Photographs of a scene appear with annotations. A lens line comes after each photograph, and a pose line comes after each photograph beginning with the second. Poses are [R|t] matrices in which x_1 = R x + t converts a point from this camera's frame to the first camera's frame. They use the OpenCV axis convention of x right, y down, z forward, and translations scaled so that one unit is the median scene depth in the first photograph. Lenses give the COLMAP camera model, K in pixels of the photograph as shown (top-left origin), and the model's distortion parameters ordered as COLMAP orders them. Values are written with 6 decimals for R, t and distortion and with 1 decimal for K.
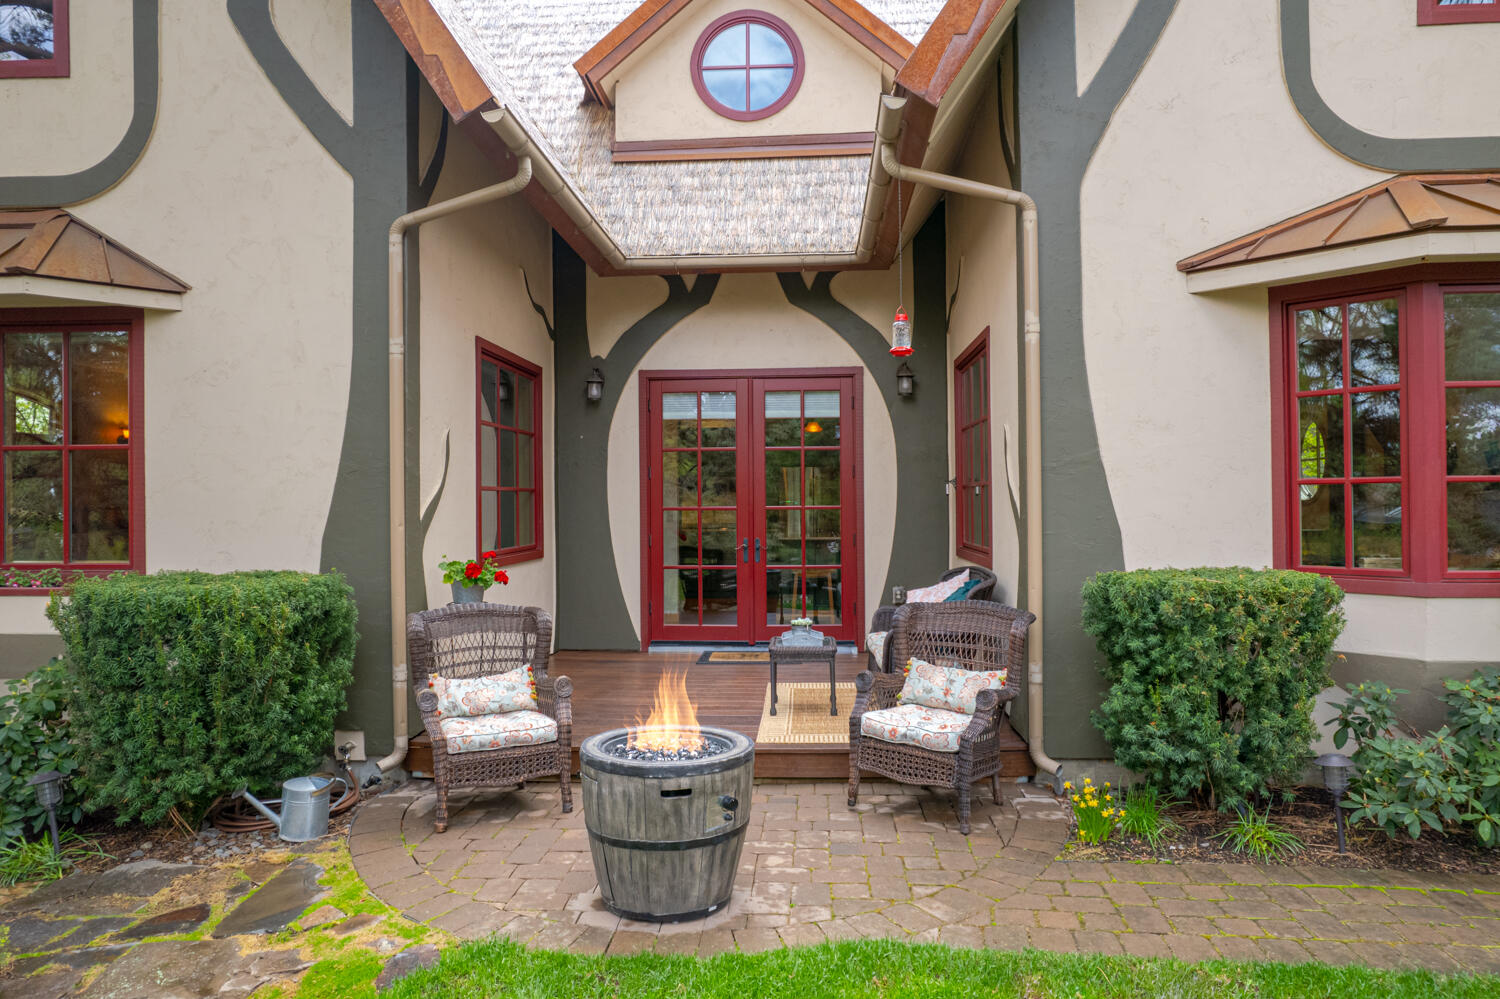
lens RADIAL K [[994.0, 0, 750.0], [0, 994.0, 499.5], [0, 0, 1]] dist [-0.062537, 0.050637]
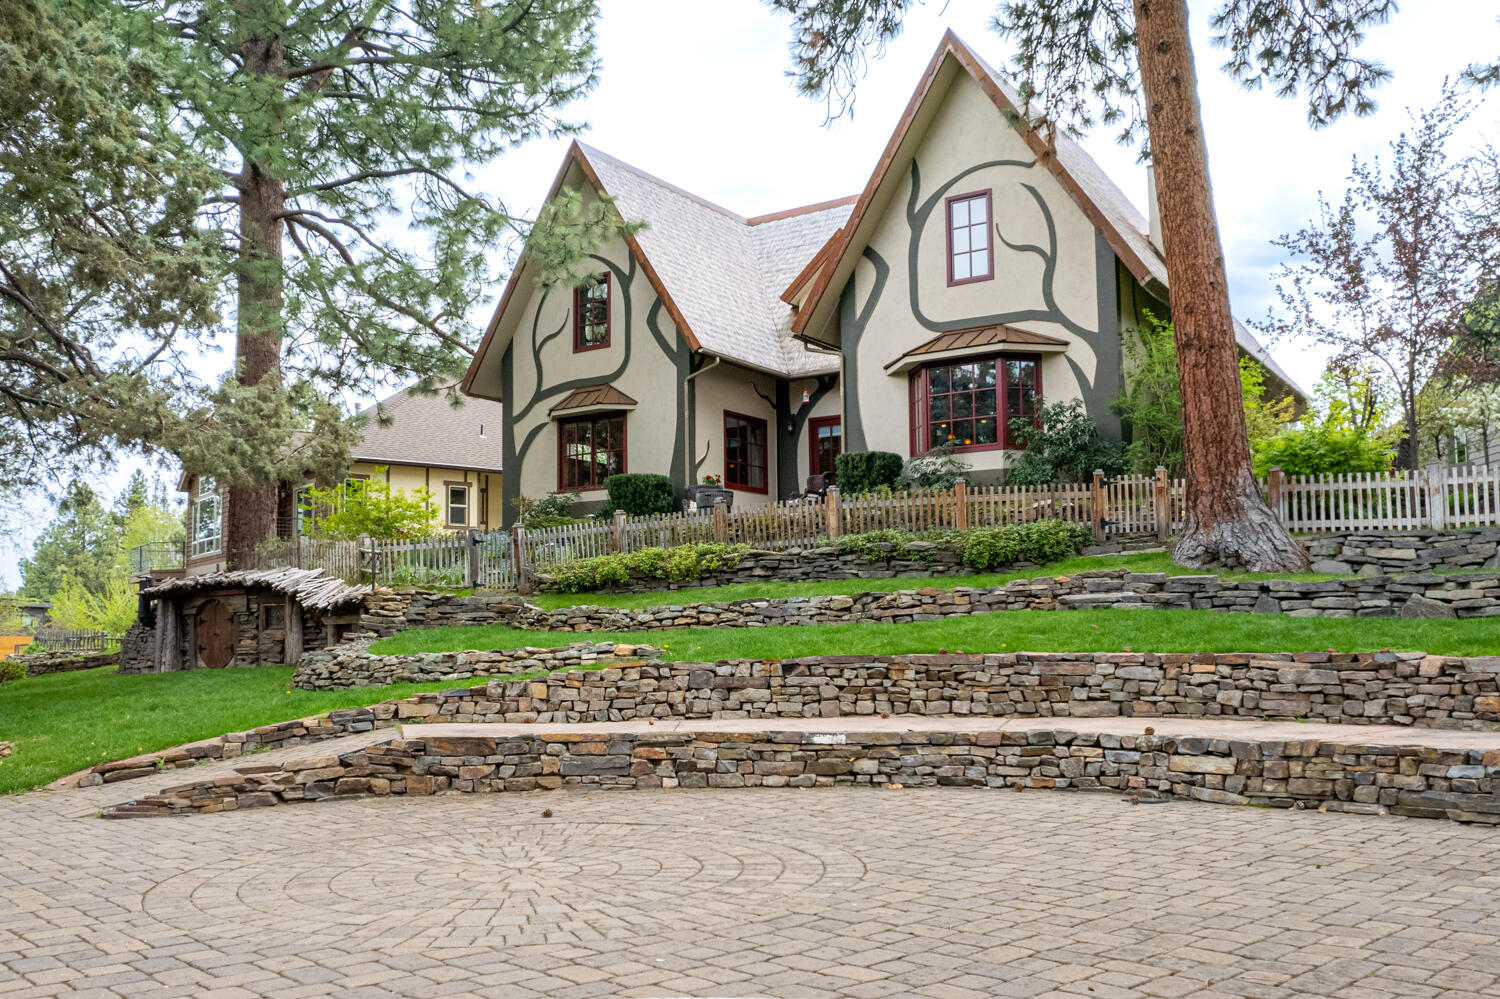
lens RADIAL K [[1302.4, 0, 754.5], [0, 1302.4, 592.2], [0, 0, 1]] dist [-0.049226, 0.000053]
pose [[0.870223, -0.022790, -0.492130, 2.008496], [0.008173, 0.999460, -0.031833, 0.595430], [0.492590, 0.023680, 0.869939, -2.744882]]
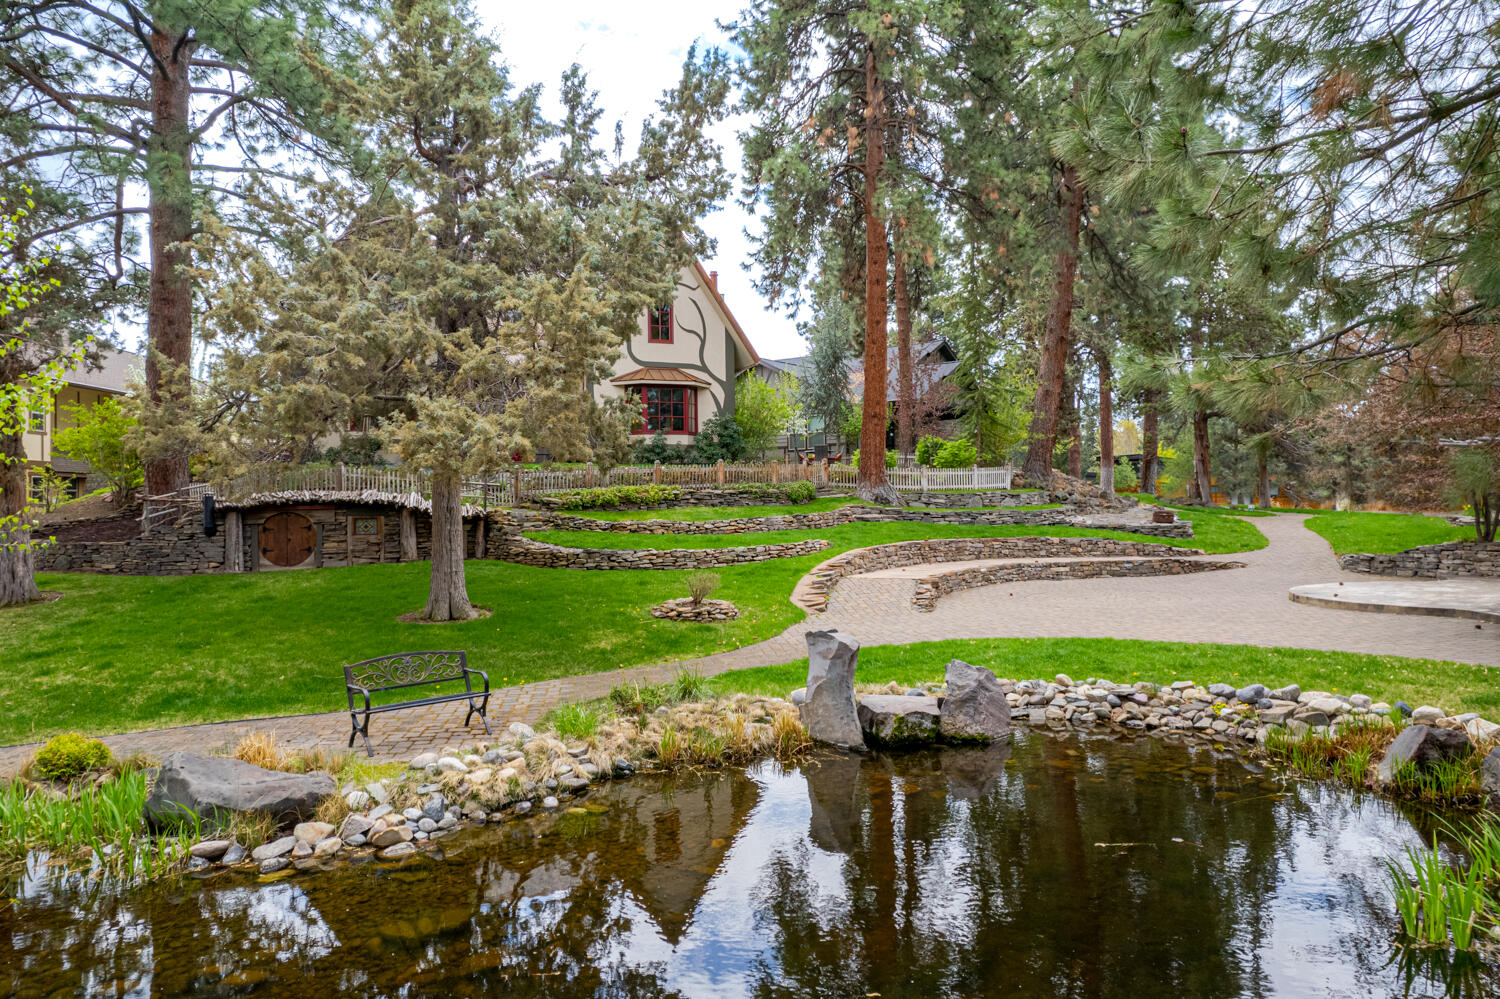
lens RADIAL K [[989.2, 0, 791.8], [0, 989.2, 499.0], [0, 0, 1]] dist [-0.035234, 0.001490]
pose [[0.892774, -0.005153, 0.450475, -1.168369], [0.005109, 0.999986, 0.001313, 0.438719], [-0.450475, 0.001129, 0.892788, -4.436192]]
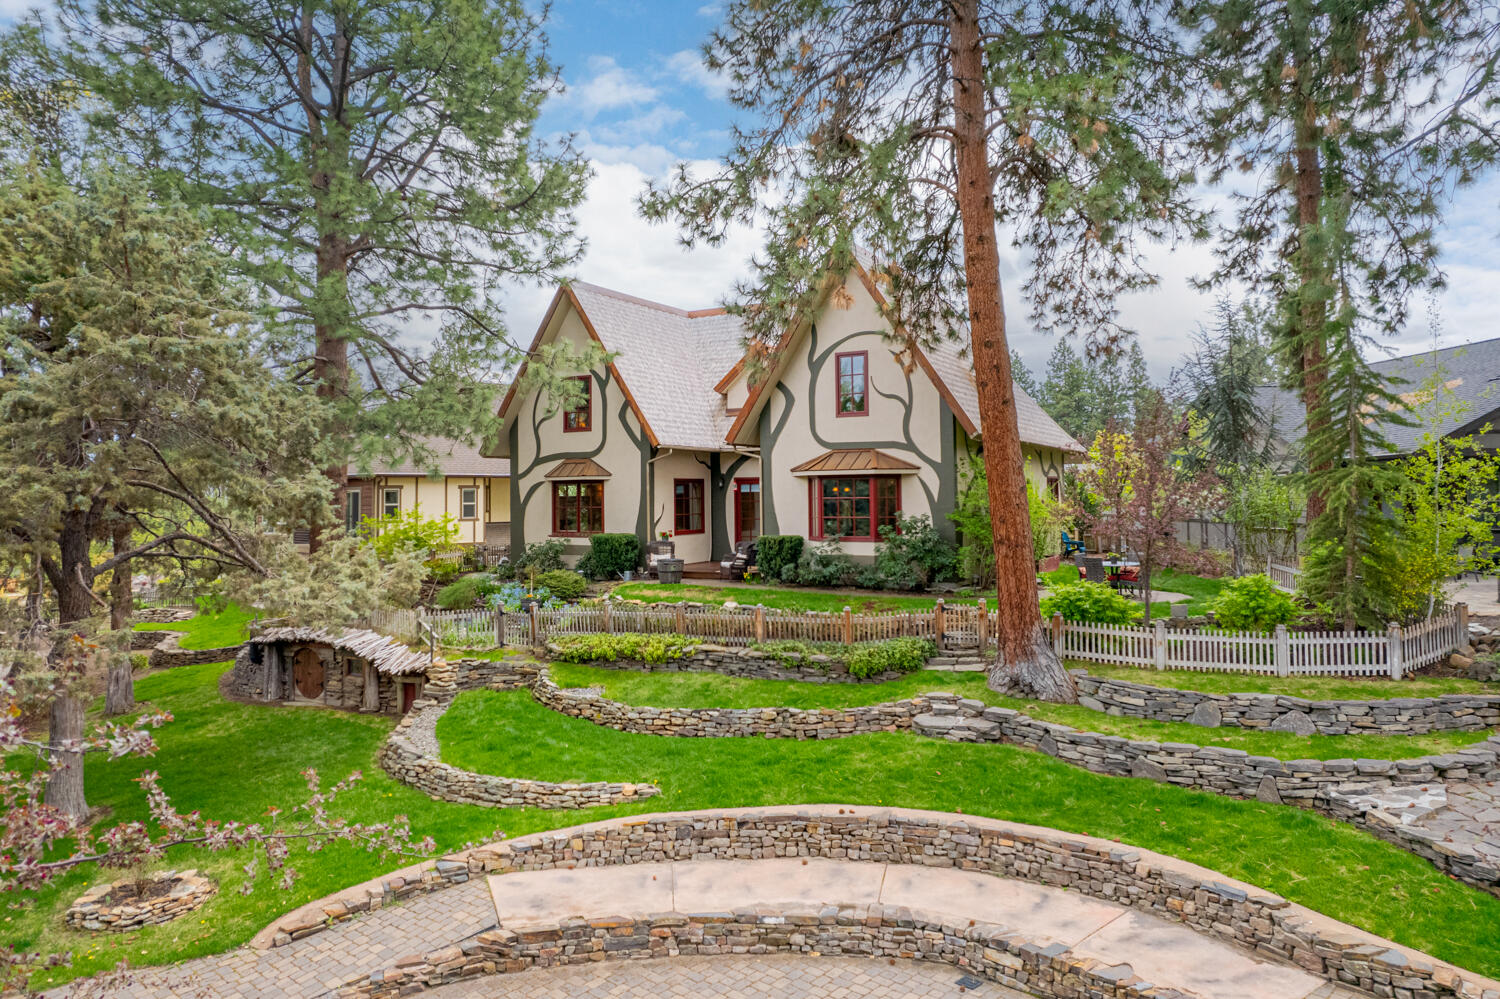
lens RADIAL K [[997.8, 0, 756.6], [0, 997.8, 477.5], [0, 0, 1]] dist [-0.048422, -0.000316]
pose [[0.907930, -0.010114, -0.419000, 2.085524], [0.005840, 0.999917, -0.011482, -0.138687], [0.419081, 0.007978, 0.907914, -3.086862]]
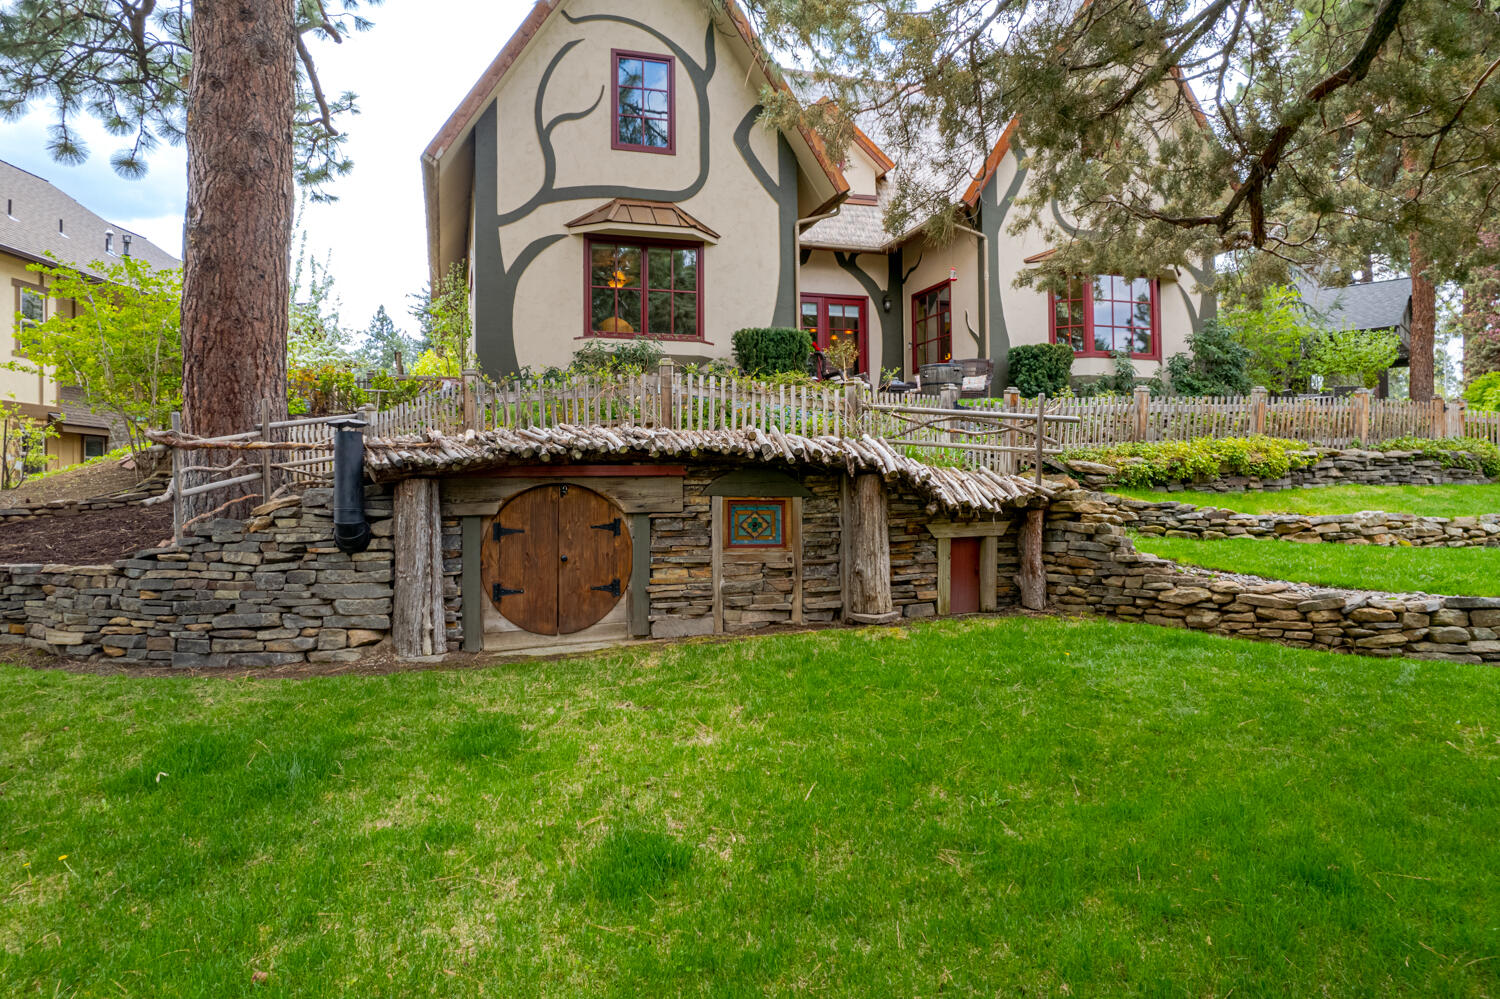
lens RADIAL K [[989.2, 0, 791.8], [0, 989.2, 499.0], [0, 0, 1]] dist [-0.035234, 0.001490]
pose [[0.924300, -0.002276, 0.381660, -1.419664], [0.000368, 0.999987, 0.005072, 0.498150], [-0.381667, -0.004548, 0.924289, -1.610554]]
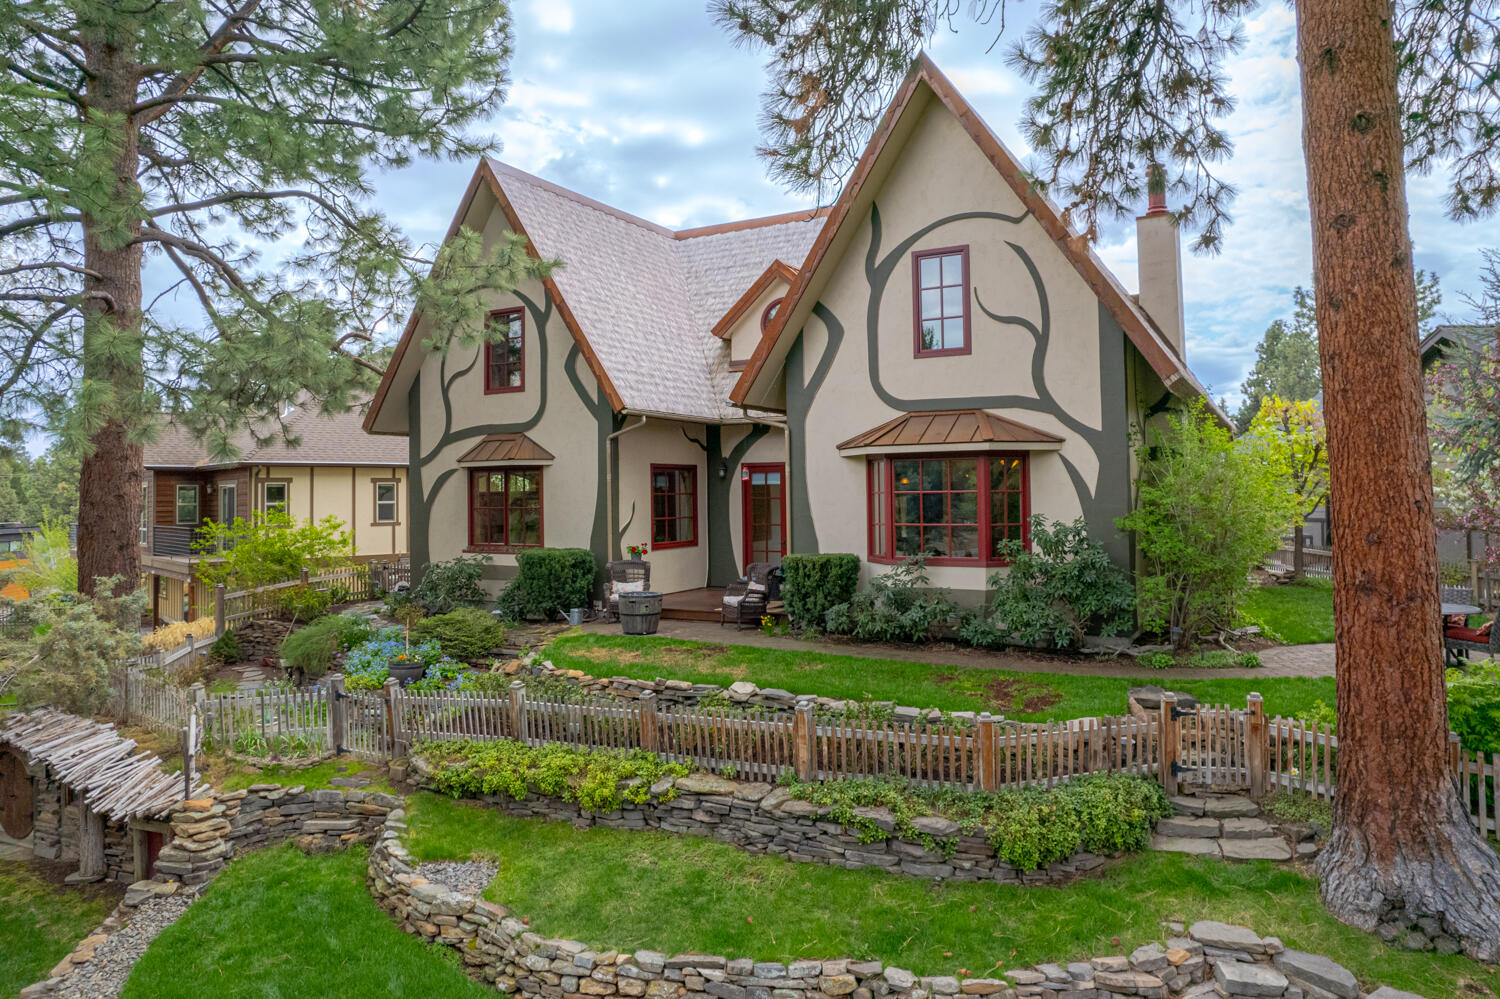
lens RADIAL K [[994.0, 0, 750.0], [0, 994.0, 499.5], [0, 0, 1]] dist [-0.062537, 0.050637]
pose [[0.906050, -0.001449, -0.423169, 1.309054], [0.007109, 0.999905, 0.011798, -0.112518], [0.423112, -0.013697, 0.905974, -1.577185]]
